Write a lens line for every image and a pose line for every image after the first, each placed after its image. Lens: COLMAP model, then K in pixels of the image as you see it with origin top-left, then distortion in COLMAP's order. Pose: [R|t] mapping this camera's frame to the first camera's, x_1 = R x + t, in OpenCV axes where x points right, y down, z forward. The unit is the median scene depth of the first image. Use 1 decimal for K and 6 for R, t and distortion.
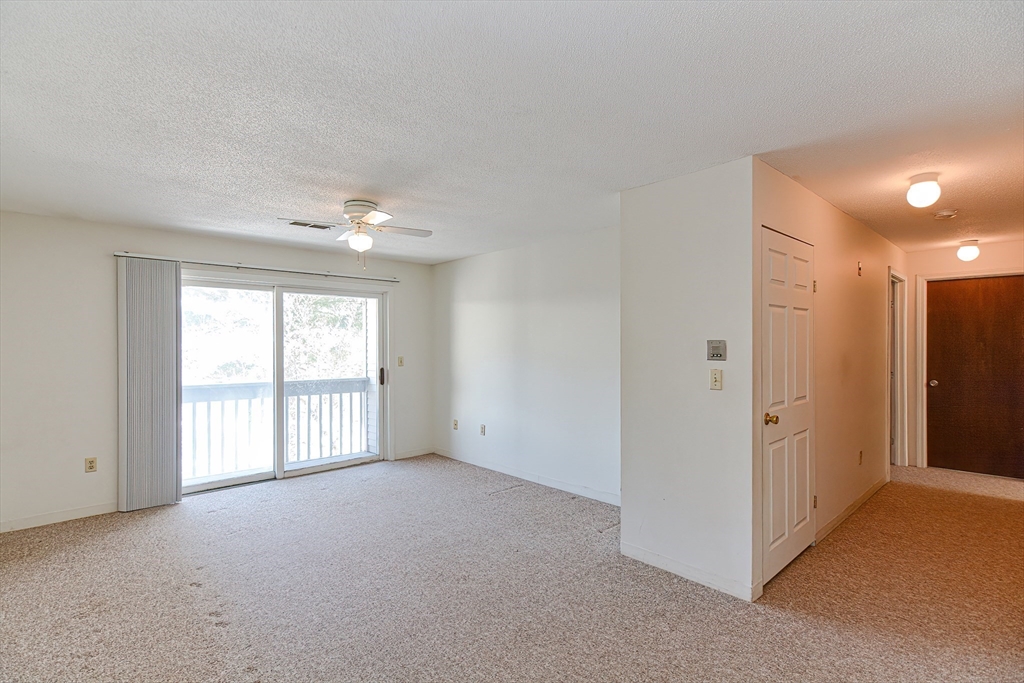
lens RADIAL K [[493.2, 0, 512.4], [0, 493.2, 344.6], [0, 0, 1]] dist [0.019764, -0.005174]
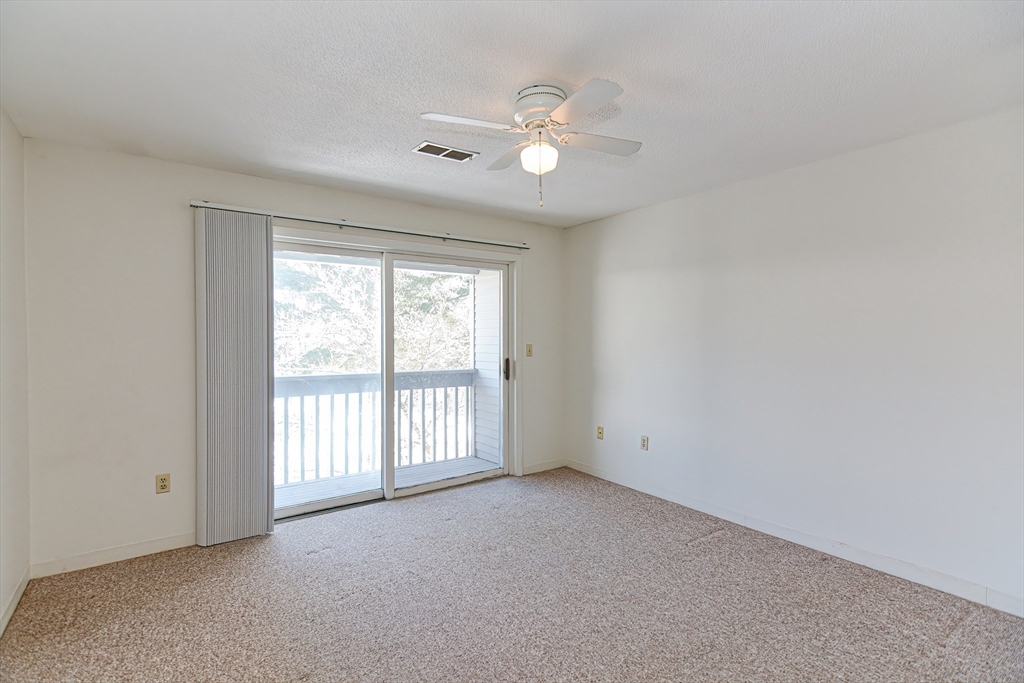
lens RADIAL K [[493.2, 0, 515.0], [0, 493.2, 339.8], [0, 0, 1]] dist [0.019764, -0.005174]
pose [[0.991919, 0.005831, -0.126742, -0.187642], [-0.004568, 0.999937, 0.010253, 0.011525], [0.126794, -0.009591, 0.991883, 0.272012]]
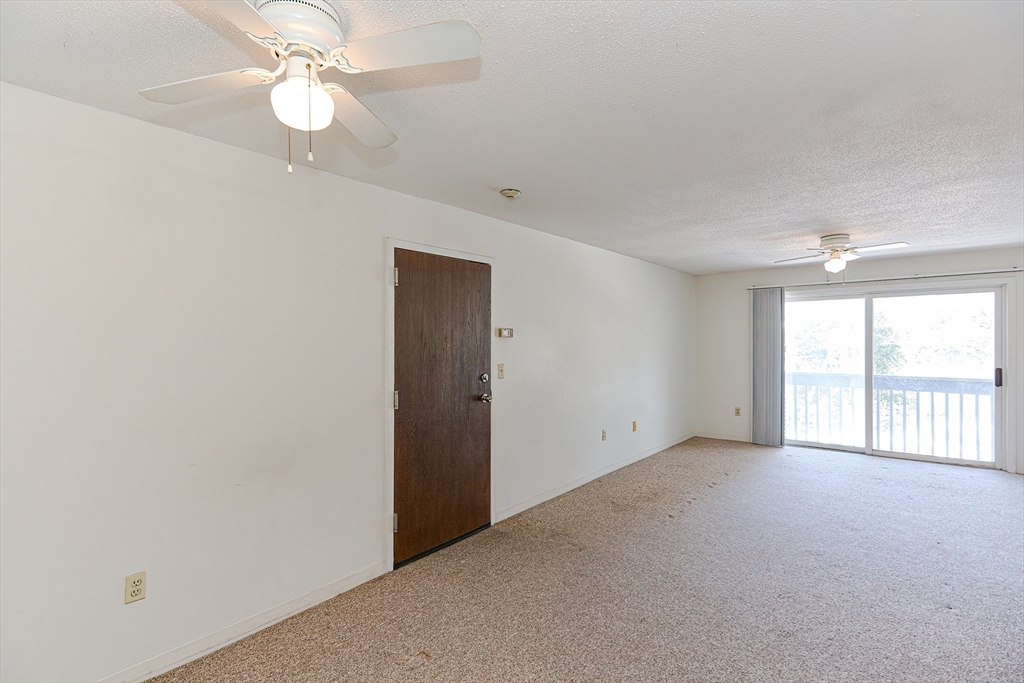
lens RADIAL K [[496.6, 0, 513.6], [0, 496.6, 343.2], [0, 0, 1]] dist [0.012479, -0.004034]
pose [[0.152967, 0.004702, -0.988220, 0.631023], [0.001969, 0.999985, 0.005063, -0.005984], [0.988229, -0.002720, 0.152955, -0.030166]]
